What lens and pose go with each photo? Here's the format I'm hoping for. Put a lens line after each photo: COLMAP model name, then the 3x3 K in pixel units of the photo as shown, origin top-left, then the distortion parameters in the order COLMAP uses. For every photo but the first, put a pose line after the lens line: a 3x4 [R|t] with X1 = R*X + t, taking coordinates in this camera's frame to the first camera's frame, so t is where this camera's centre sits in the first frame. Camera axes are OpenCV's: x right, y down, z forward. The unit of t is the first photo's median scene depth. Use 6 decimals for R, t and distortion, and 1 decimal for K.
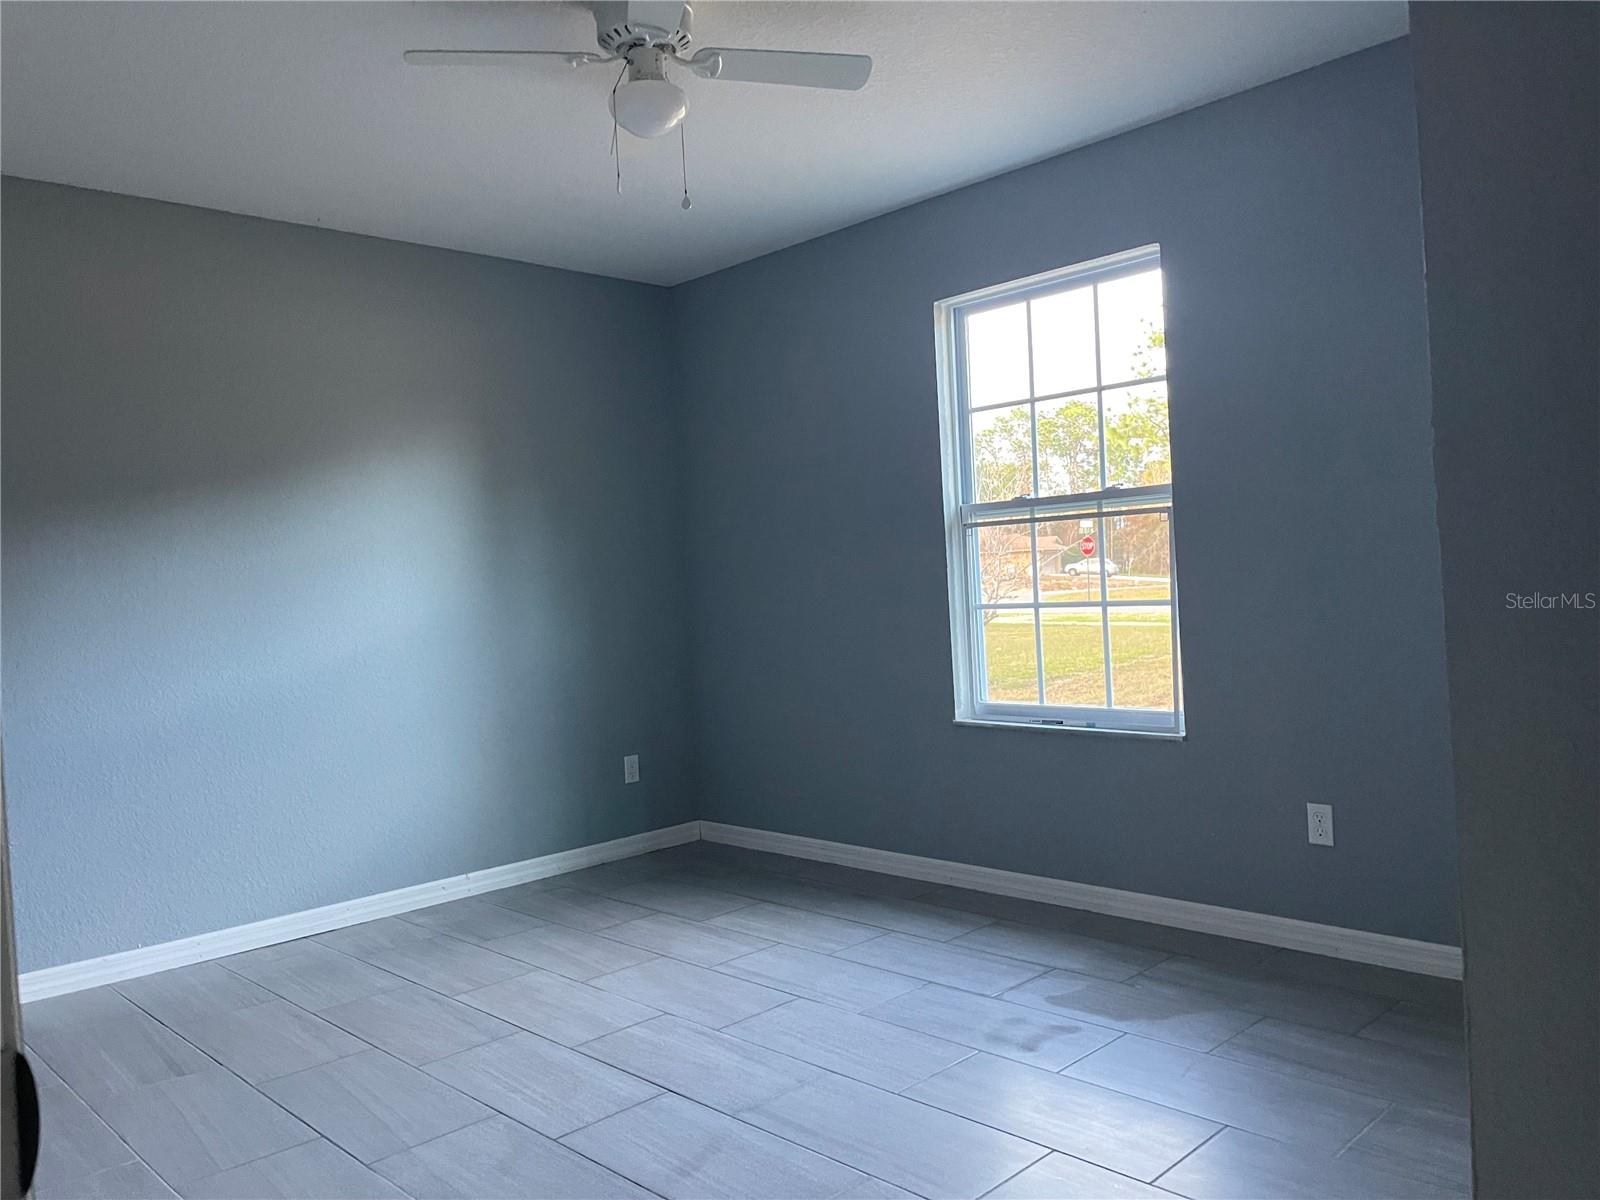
lens RADIAL K [[1218.9, 0, 801.7], [0, 1218.9, 594.3], [0, 0, 1]] dist [0.037034, -0.000173]
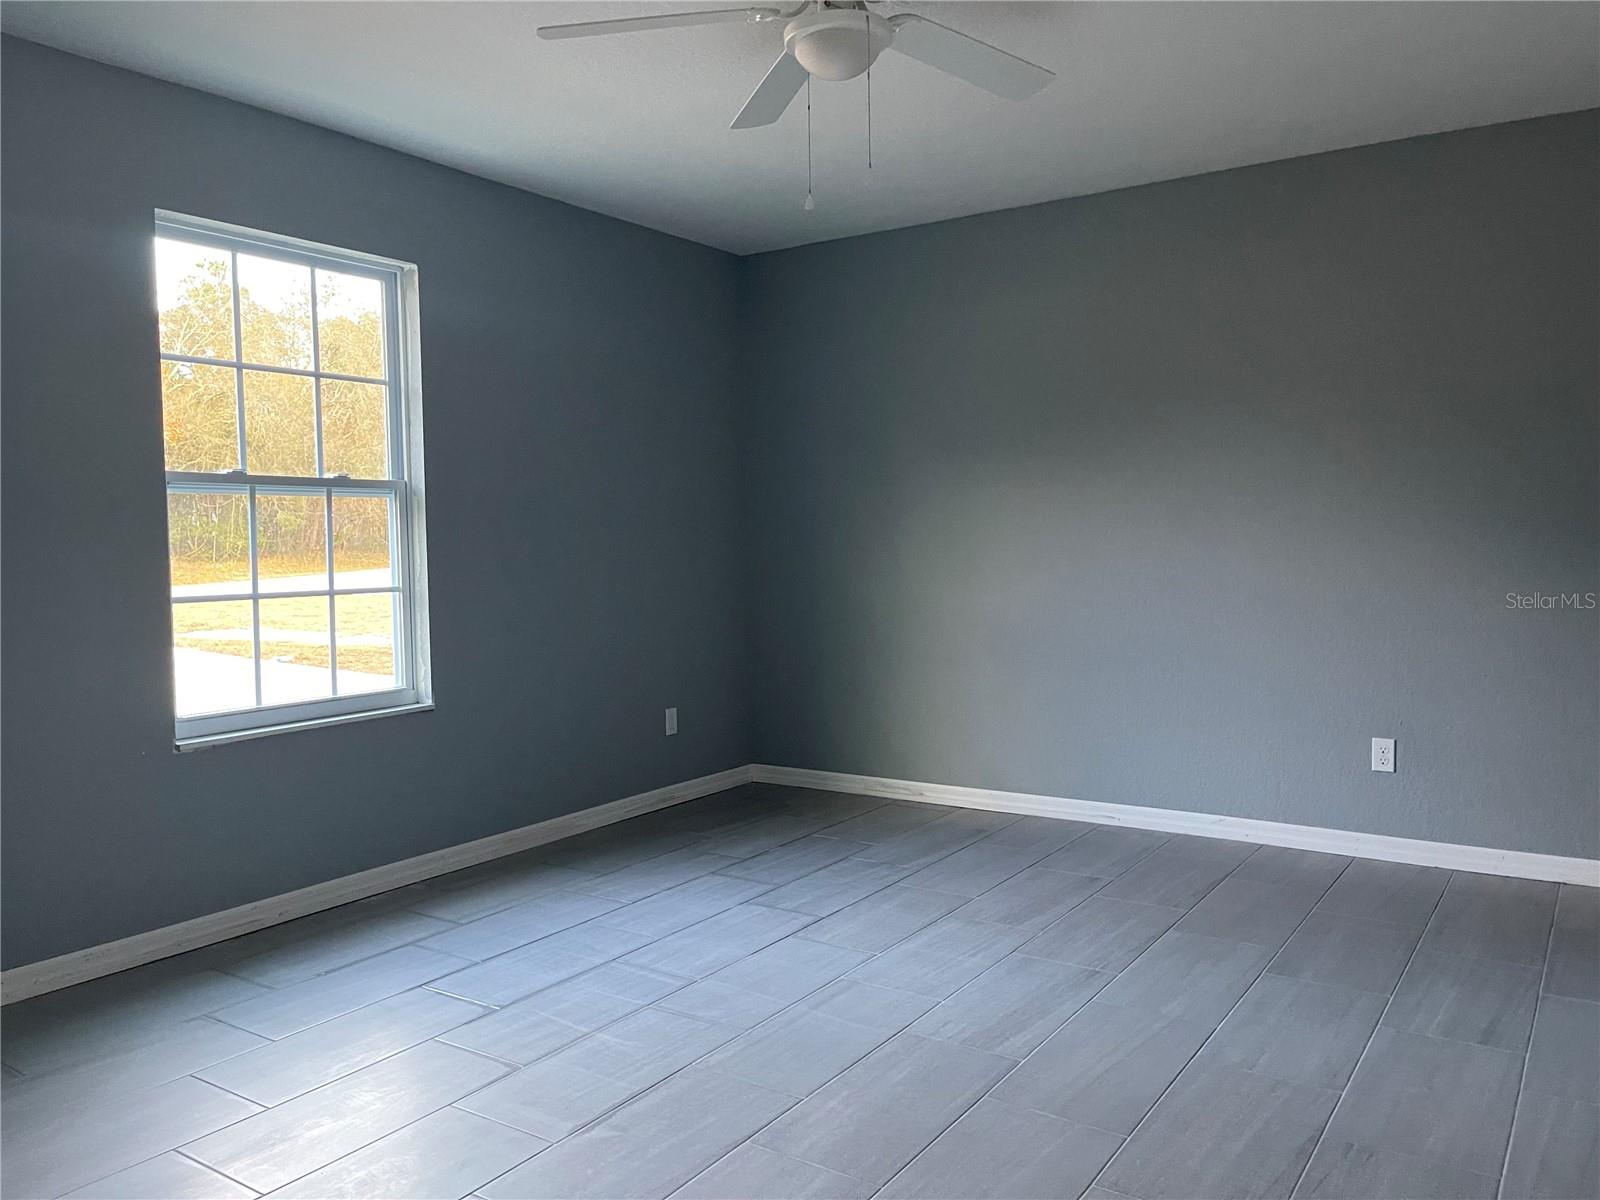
lens RADIAL K [[1218.9, 0, 796.6], [0, 1218.9, 609.4], [0, 0, 1]] dist [0.037034, -0.000173]
pose [[-0.192359, -0.001220, 0.981324, -0.796840], [0.044645, 0.998953, 0.009993, 0.028538], [-0.980309, 0.045733, -0.192103, 0.816028]]
